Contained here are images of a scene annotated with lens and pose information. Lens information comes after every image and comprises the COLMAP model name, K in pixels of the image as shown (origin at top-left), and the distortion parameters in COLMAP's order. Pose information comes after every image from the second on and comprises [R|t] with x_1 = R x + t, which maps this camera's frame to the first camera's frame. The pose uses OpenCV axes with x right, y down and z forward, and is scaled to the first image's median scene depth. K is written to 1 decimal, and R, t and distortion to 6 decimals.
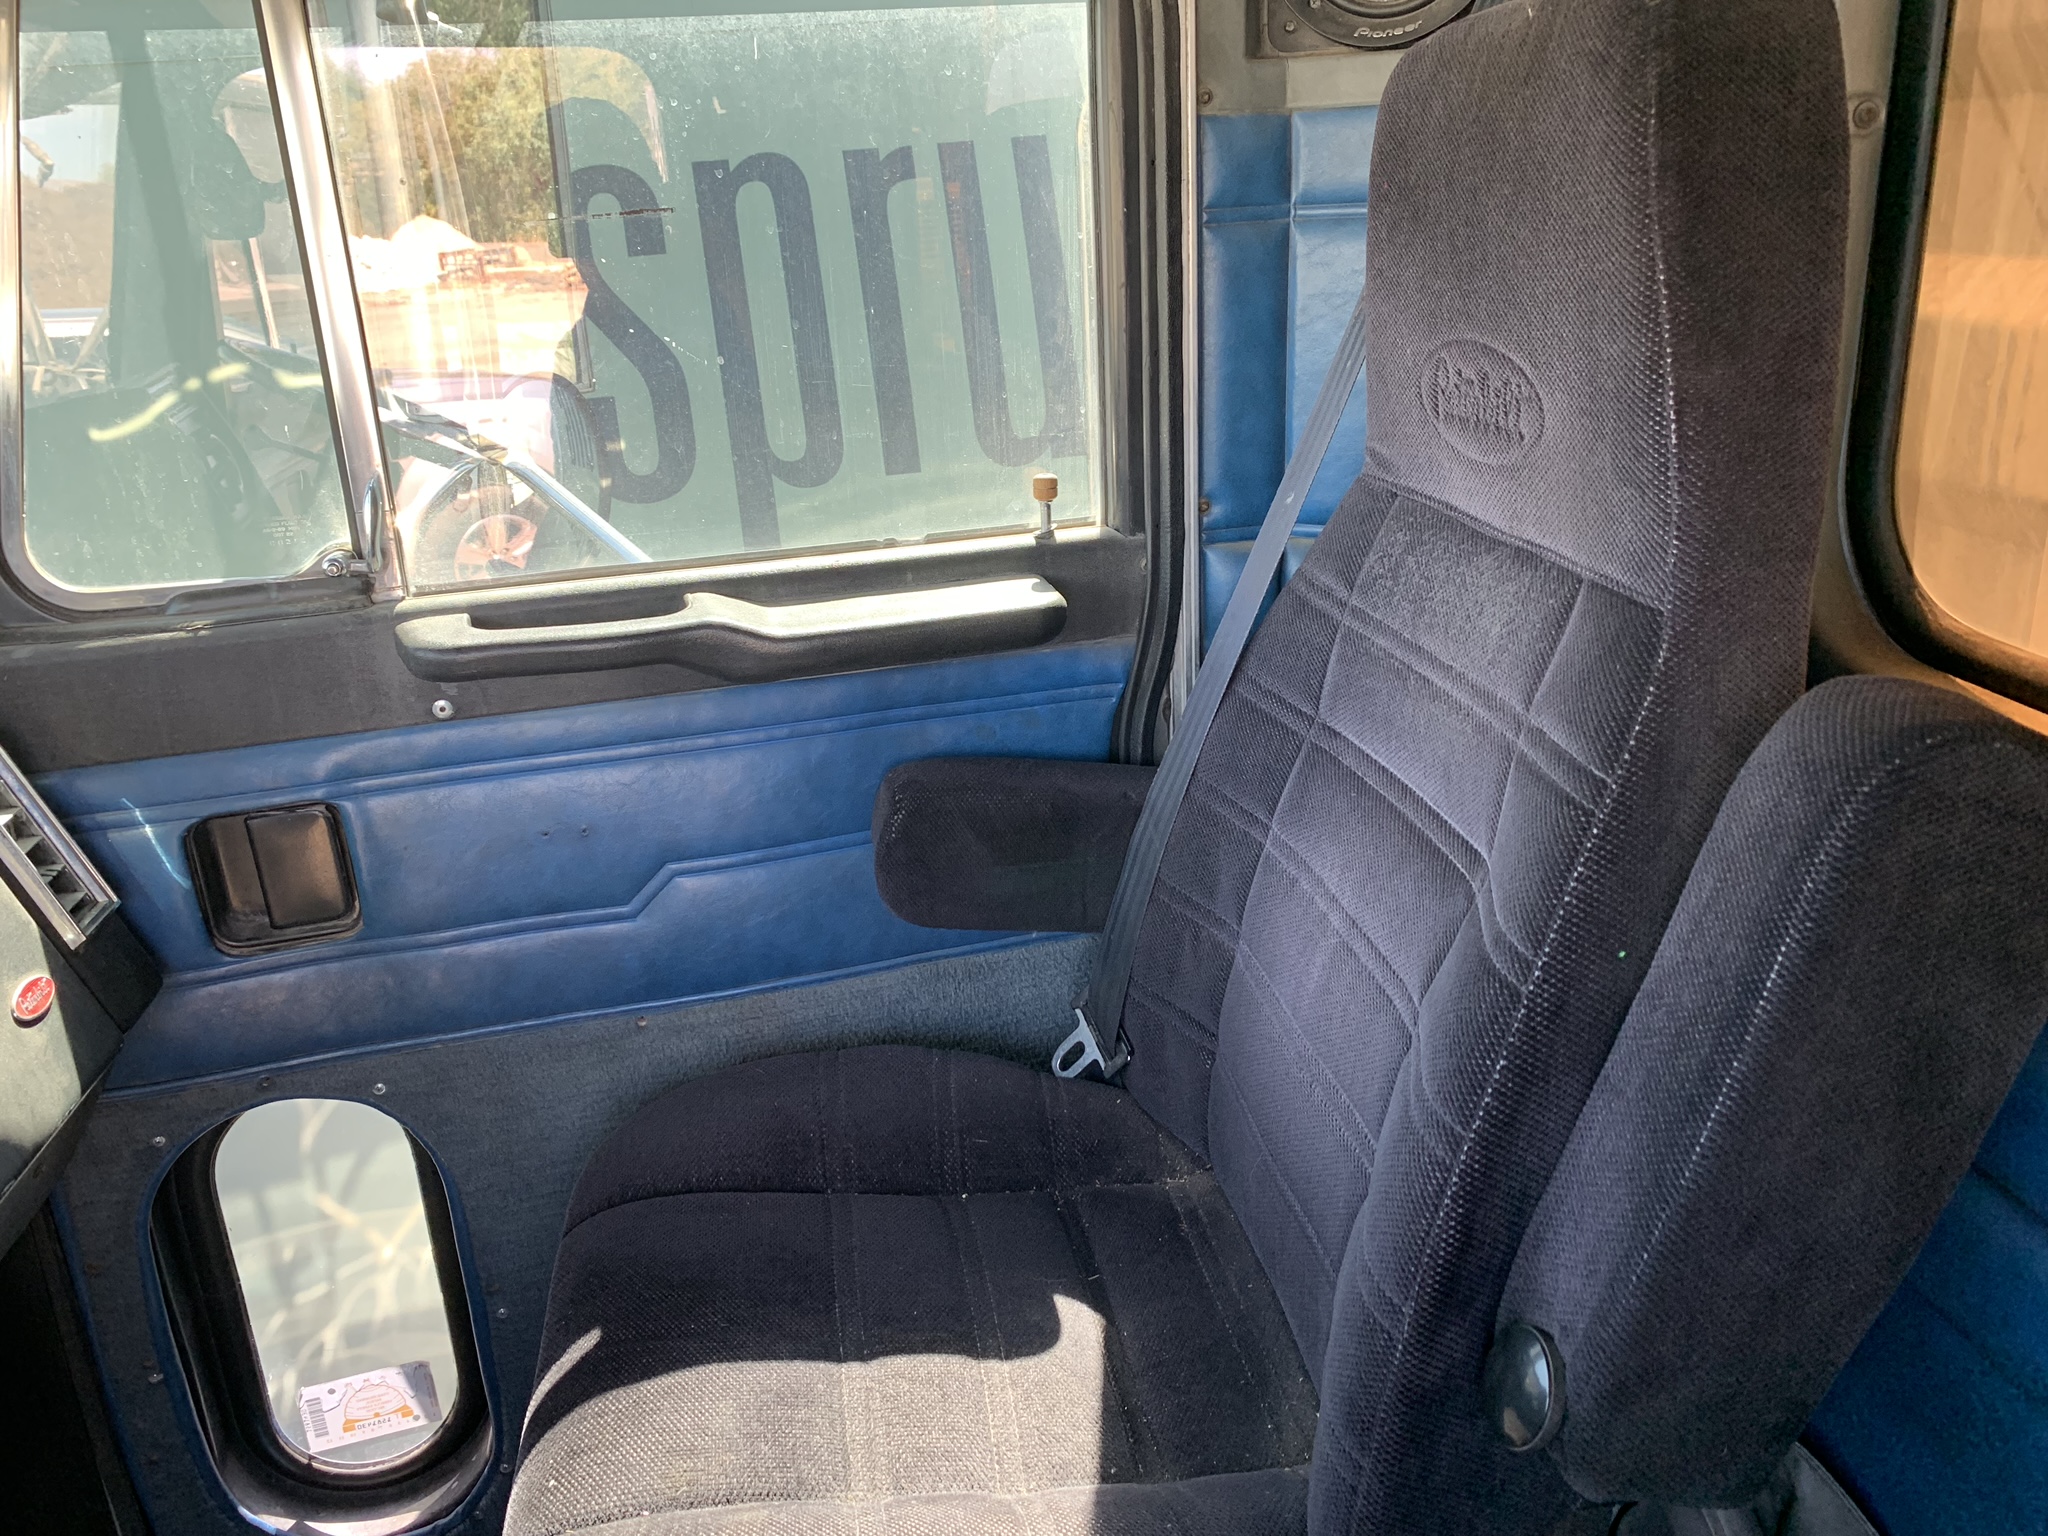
lens RADIAL K [[1581.9, 0, 1024.5], [0, 1581.9, 780.1], [0, 0, 1]] dist [0.010151, -0.010633]
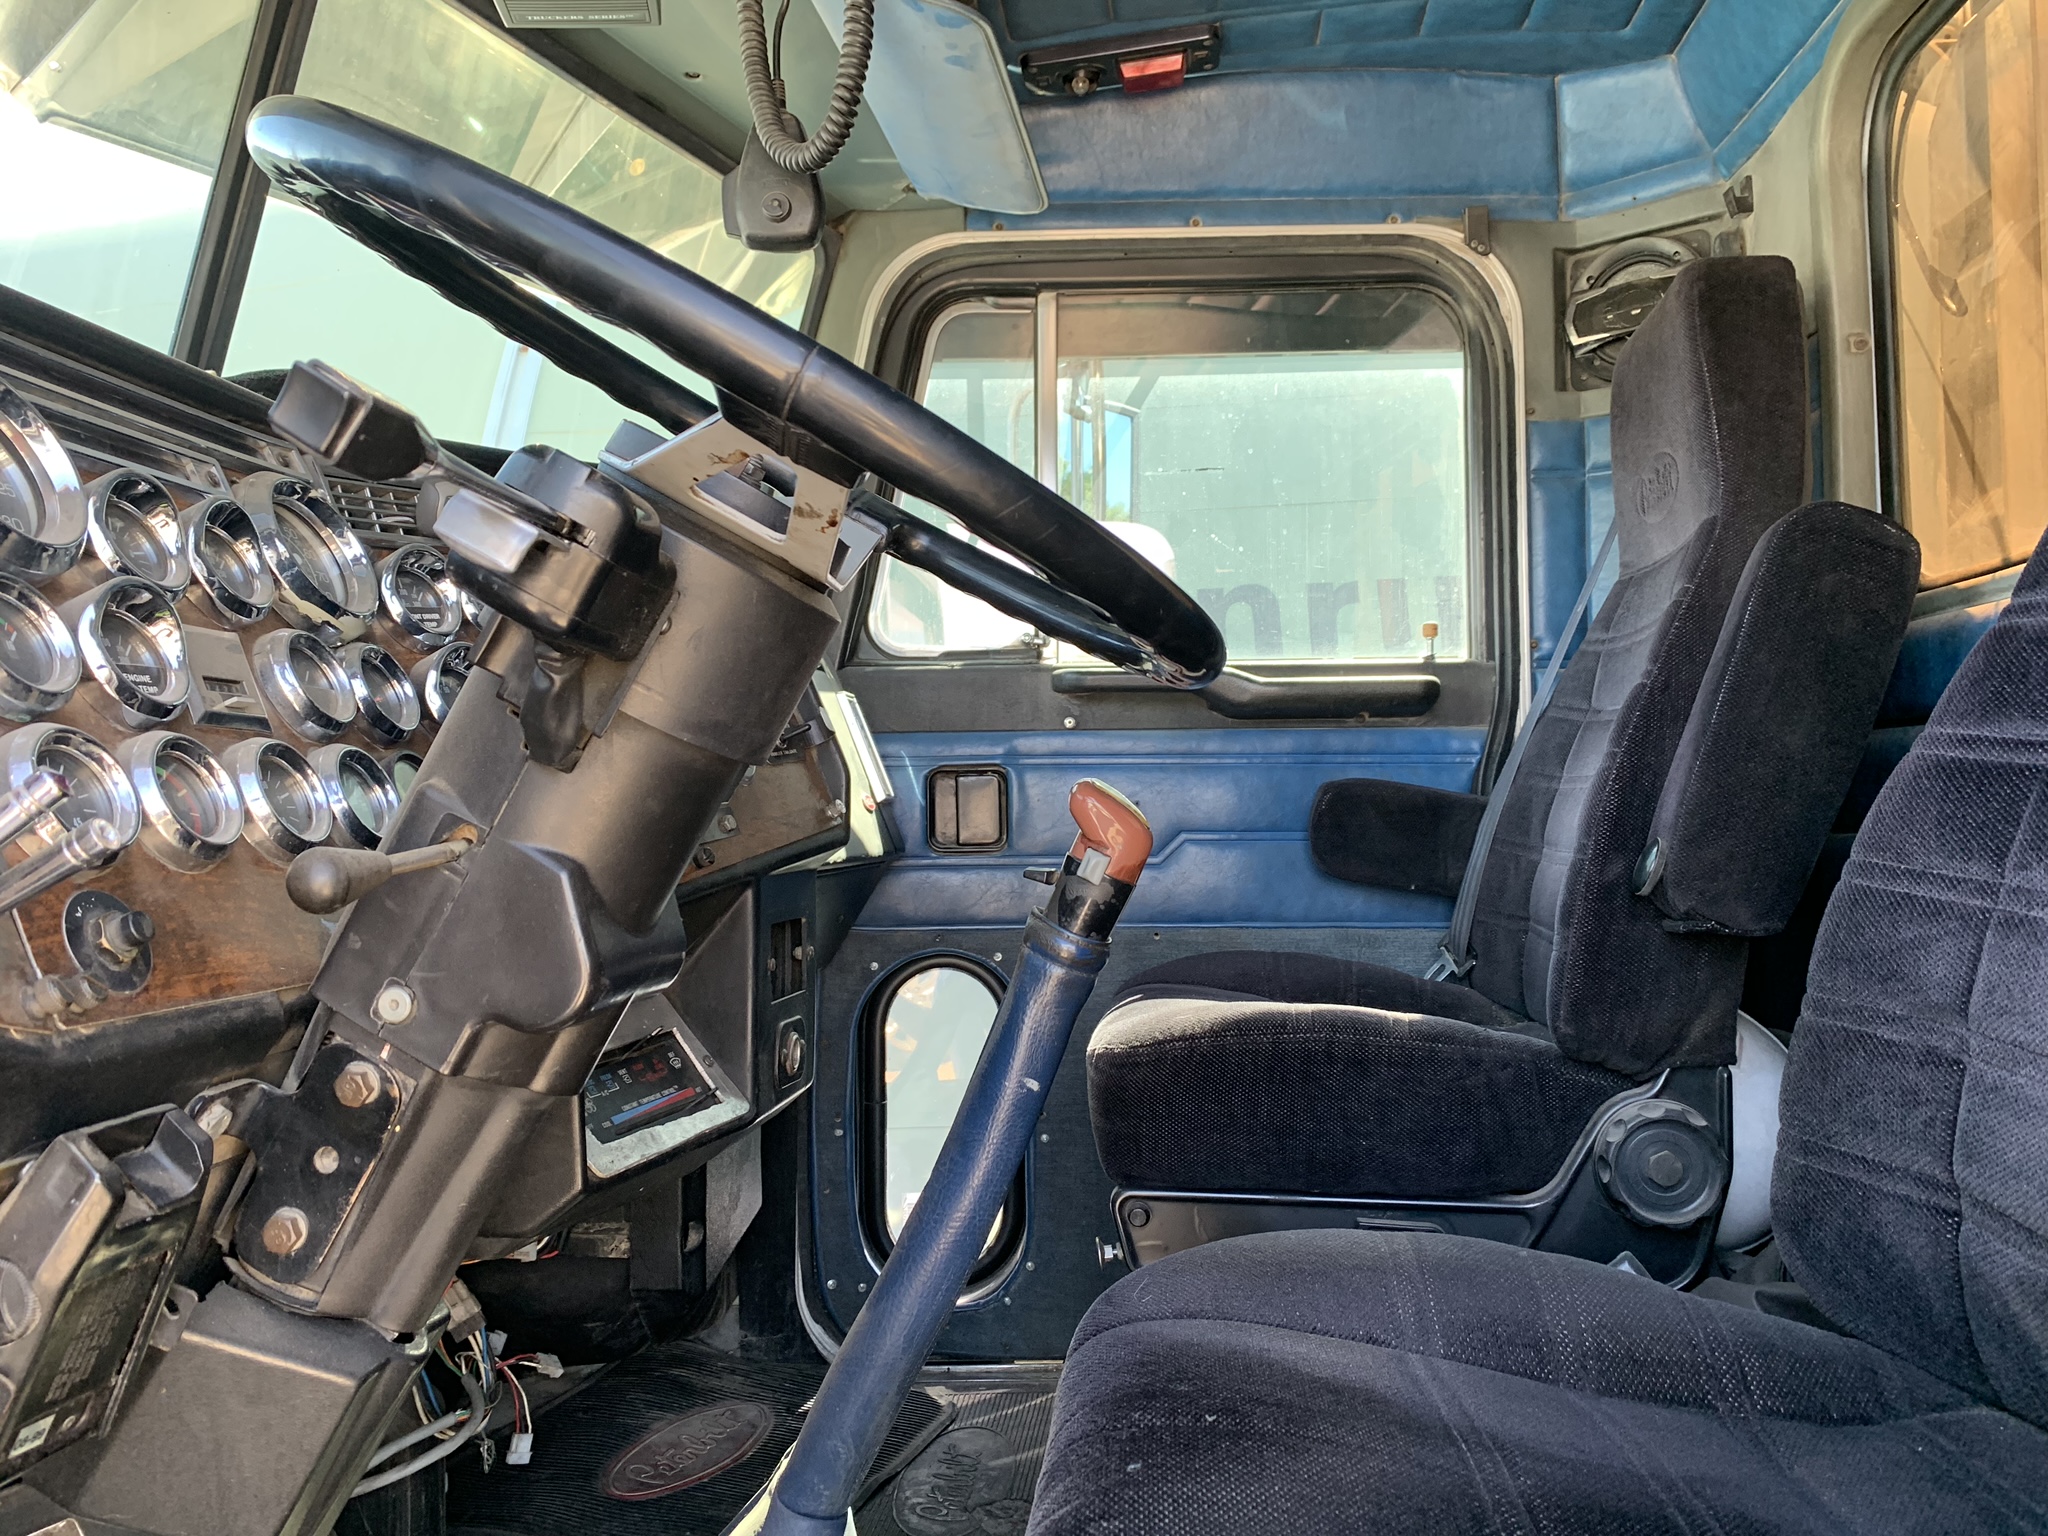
lens RADIAL K [[1581.9, 0, 1018.0], [0, 1581.9, 756.7], [0, 0, 1]] dist [0.010151, -0.010633]
pose [[0.961620, 0.026182, -0.273133, 0.055457], [-0.123426, 0.930316, -0.345367, 0.579191], [0.245057, 0.365823, 0.897842, -0.551541]]
